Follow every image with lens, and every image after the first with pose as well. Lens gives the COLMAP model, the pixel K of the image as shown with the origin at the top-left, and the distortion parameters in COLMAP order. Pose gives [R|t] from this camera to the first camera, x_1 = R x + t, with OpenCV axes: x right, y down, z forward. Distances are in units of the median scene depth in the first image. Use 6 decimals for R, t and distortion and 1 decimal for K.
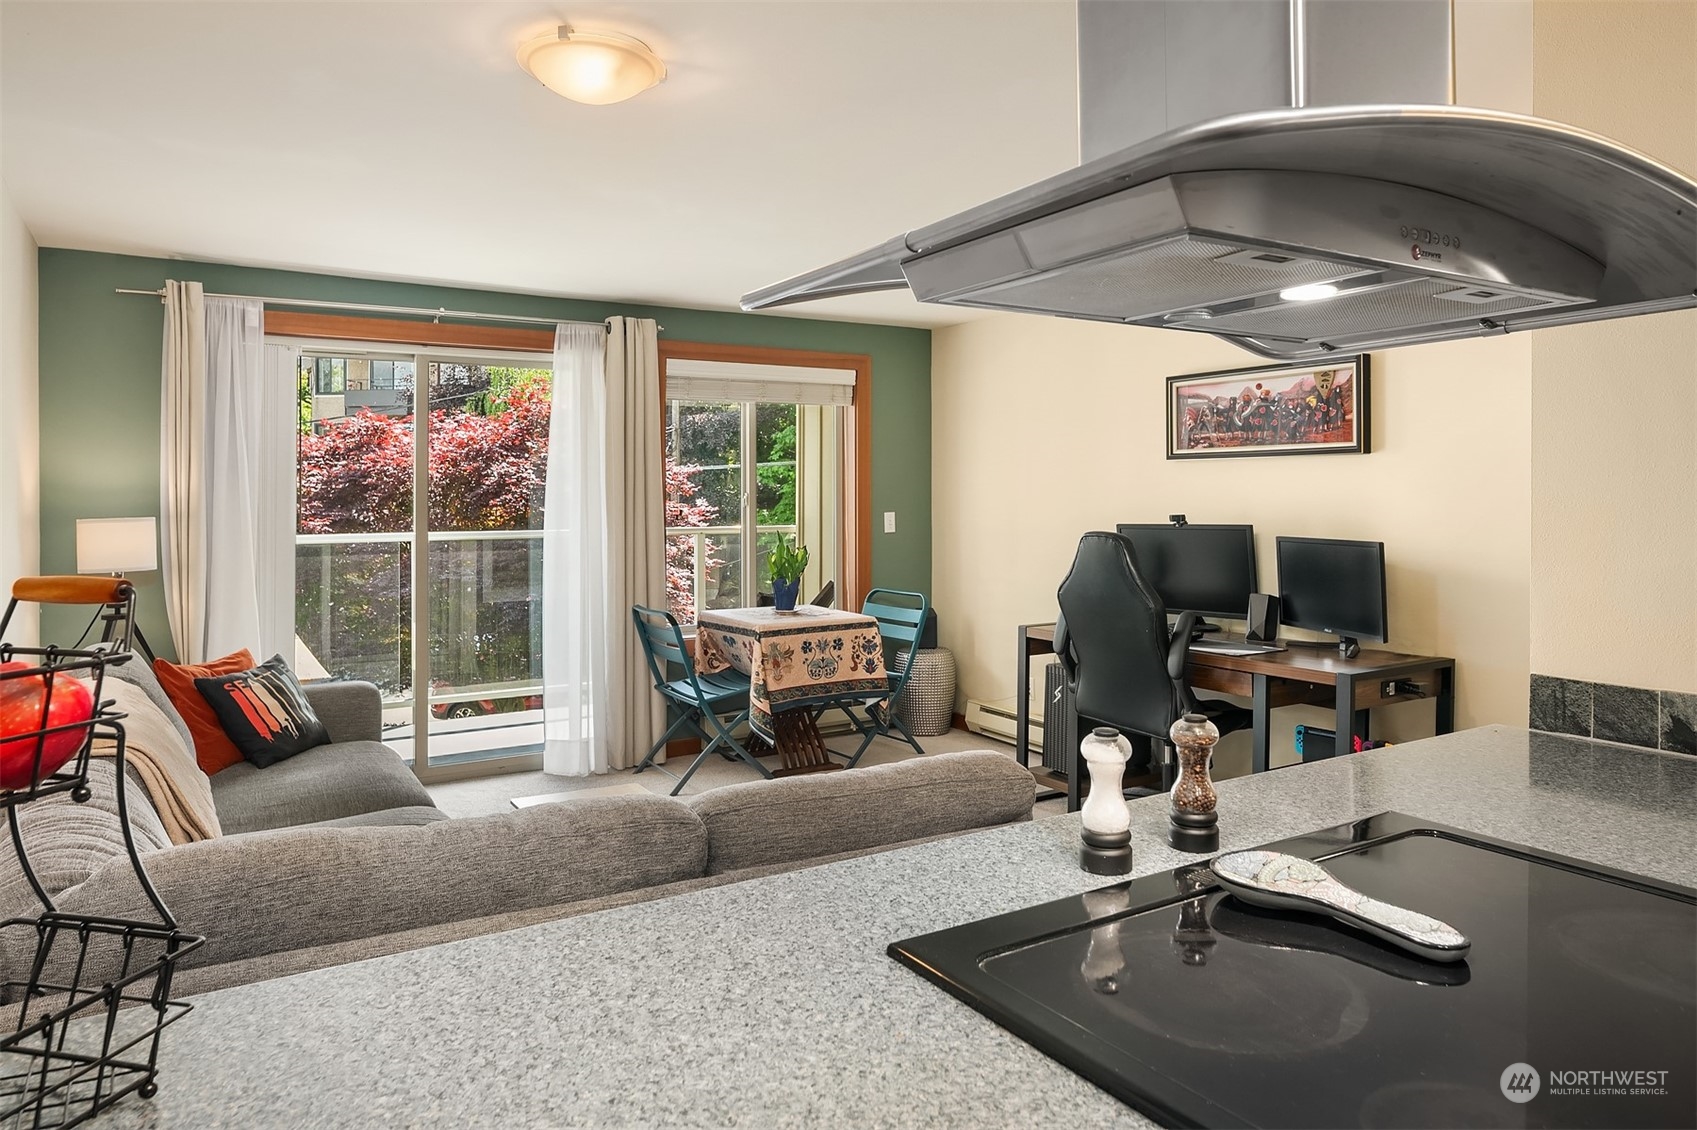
lens RADIAL K [[1092.2, 0, 853.2], [0, 1092.2, 509.5], [0, 0, 1]] dist [-0.003481, -0.000810]
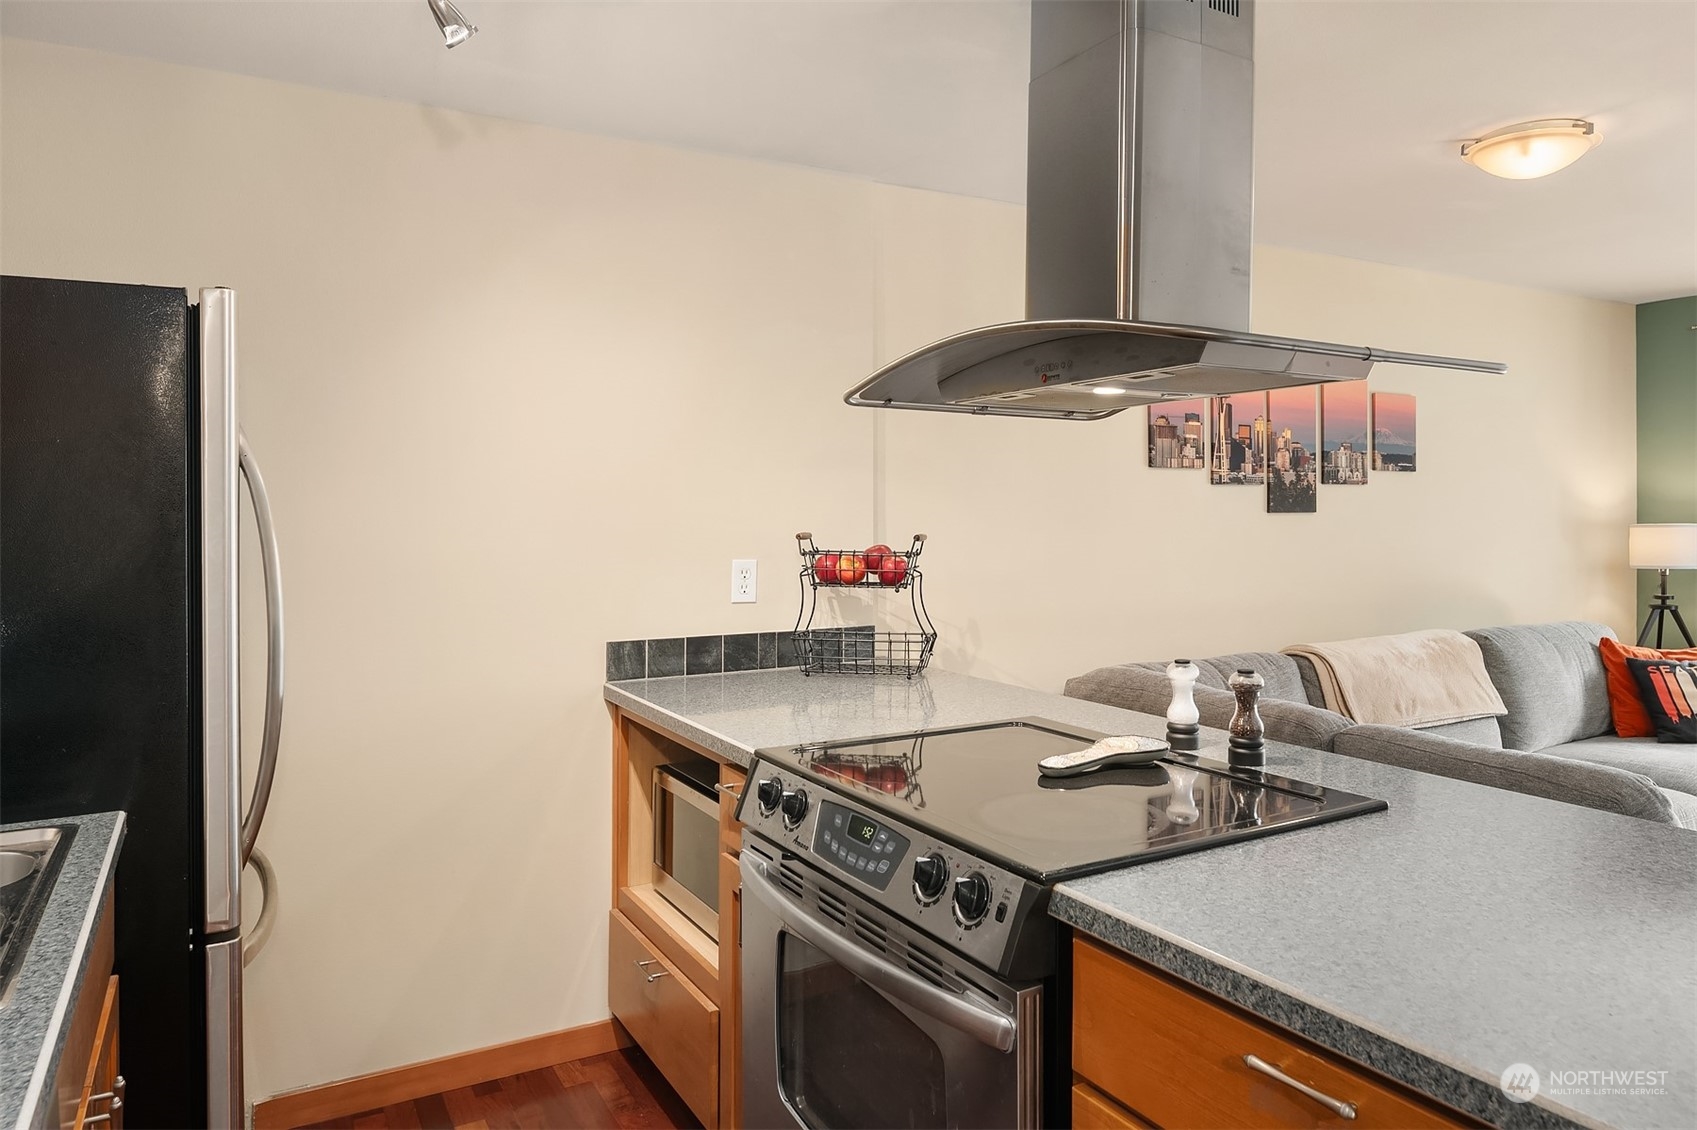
lens RADIAL K [[1092.2, 0, 853.2], [0, 1092.2, 509.5], [0, 0, 1]] dist [-0.003481, -0.000810]
pose [[-0.029146, 0.007623, -0.999546, 0.426008], [-0.007379, 0.999942, 0.007841, -0.007744], [0.999548, 0.007604, -0.029089, 0.122238]]
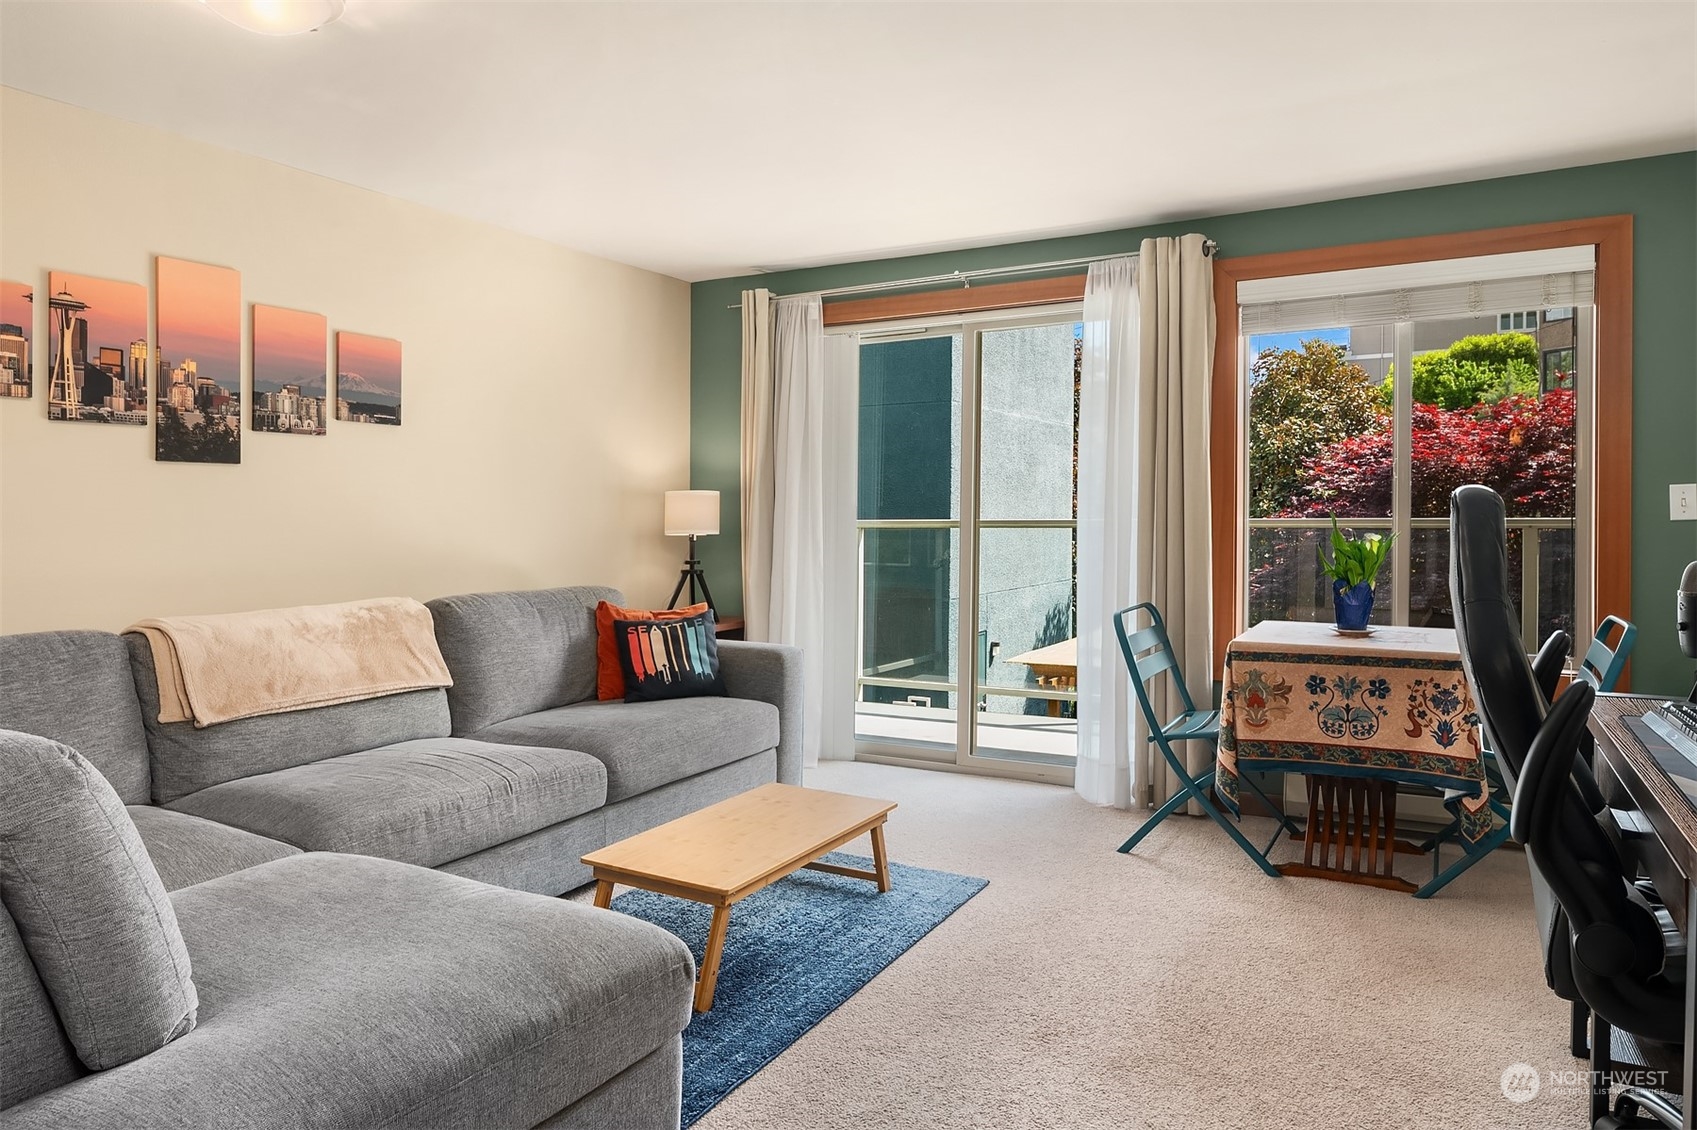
lens RADIAL K [[1092.2, 0, 853.2], [0, 1092.2, 509.5], [0, 0, 1]] dist [-0.003481, -0.000810]
pose [[0.491817, -0.001665, -0.870697, 0.384670], [-0.007310, 0.999955, -0.006041, 0.027360], [0.870668, 0.009336, 0.491783, 0.435259]]
